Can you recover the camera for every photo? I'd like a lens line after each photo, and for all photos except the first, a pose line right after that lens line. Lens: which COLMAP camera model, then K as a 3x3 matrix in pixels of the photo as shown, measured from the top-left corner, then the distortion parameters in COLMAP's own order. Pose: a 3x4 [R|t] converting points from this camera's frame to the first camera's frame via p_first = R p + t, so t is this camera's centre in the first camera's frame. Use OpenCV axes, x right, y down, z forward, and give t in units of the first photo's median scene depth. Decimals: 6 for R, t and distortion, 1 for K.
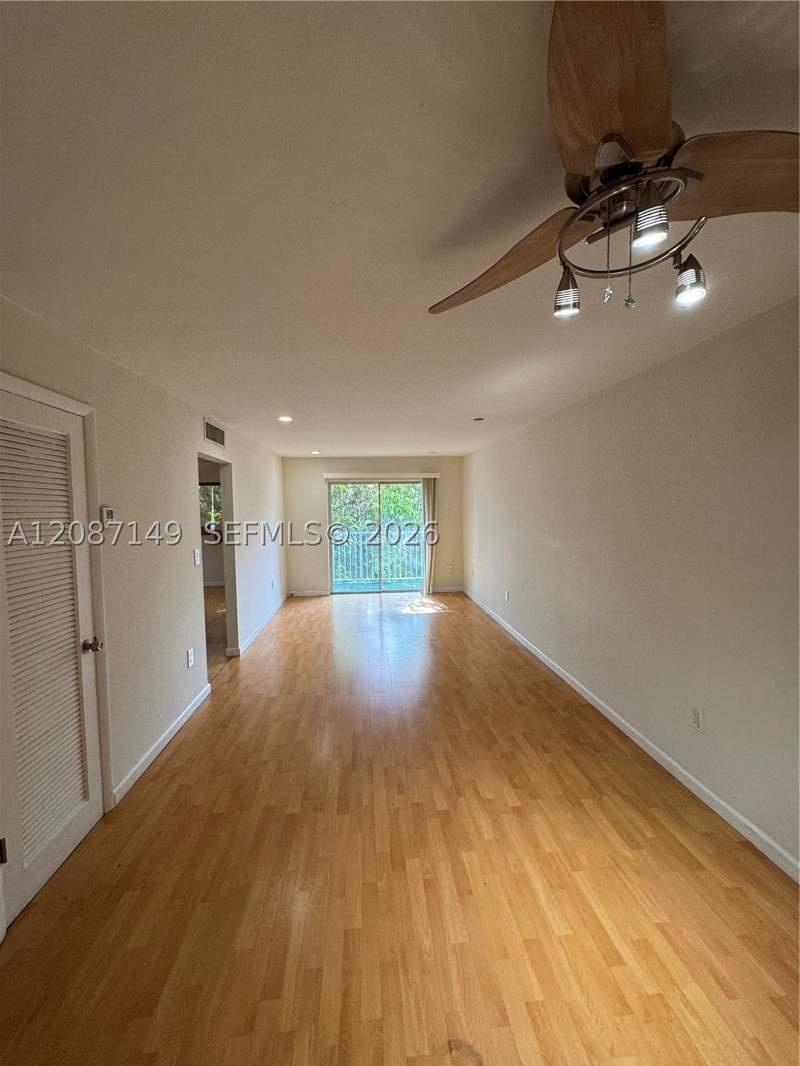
lens RADIAL K [[427.0, 0, 400.8], [0, 427.0, 531.2], [0, 0, 1]] dist [-0.003097, 0.000637]
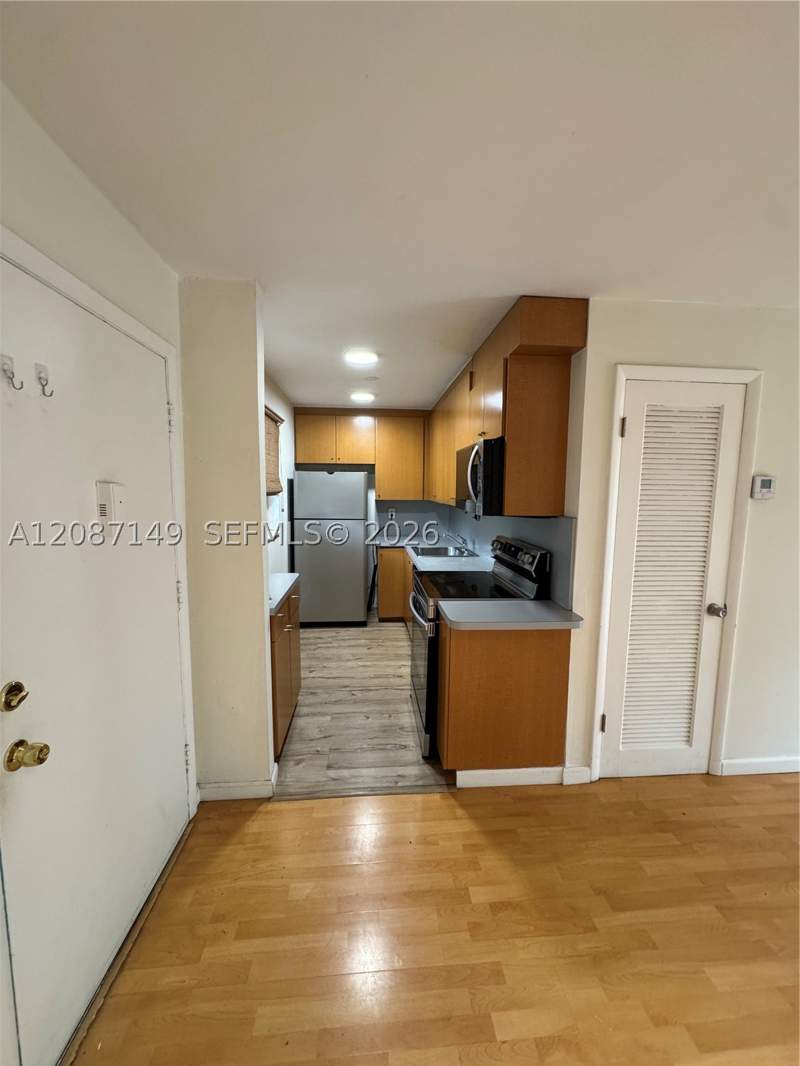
lens RADIAL K [[427.0, 0, 400.8], [0, 427.0, 531.2], [0, 0, 1]] dist [-0.003097, 0.000637]
pose [[-0.004474, 0.119794, -0.992789, 0.275178], [-0.067381, 0.990506, 0.119822, 0.005347], [0.997717, 0.067431, 0.003640, 0.212218]]
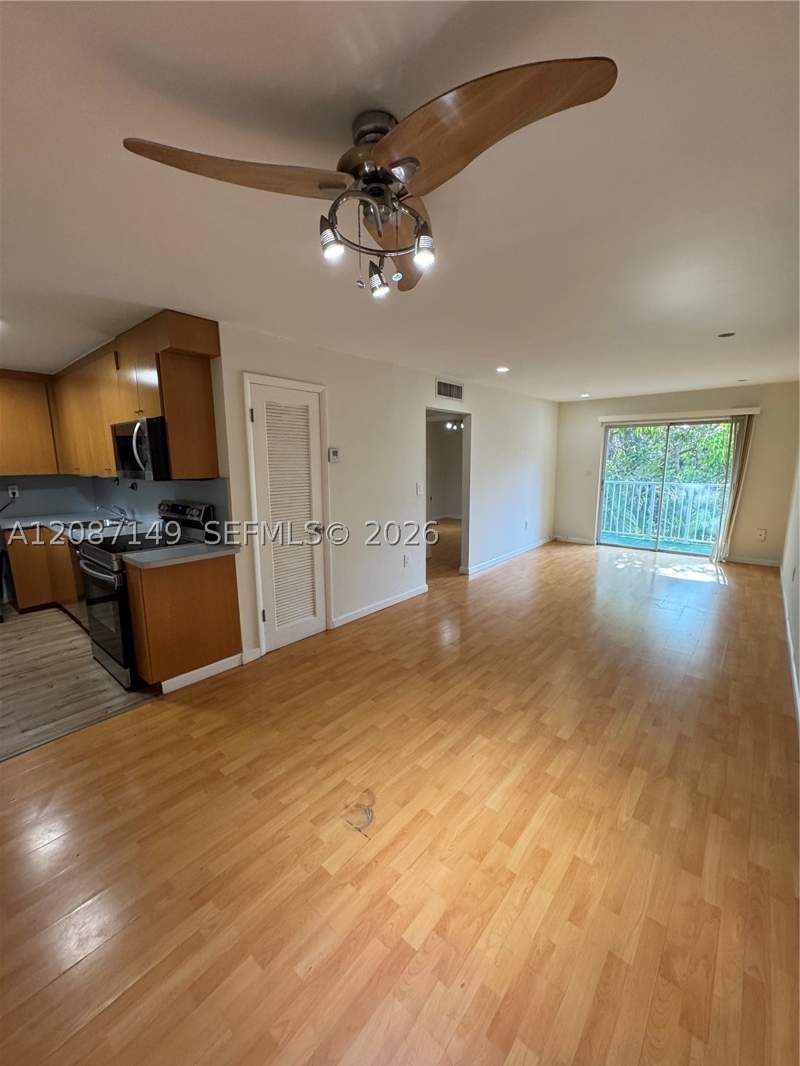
lens RADIAL K [[427.0, 0, 400.8], [0, 427.0, 531.2], [0, 0, 1]] dist [-0.003097, 0.000637]
pose [[0.705262, 0.128361, -0.697229, 0.682268], [-0.045127, 0.989606, 0.136542, 0.021471], [0.707509, -0.064834, 0.703724, 0.023464]]
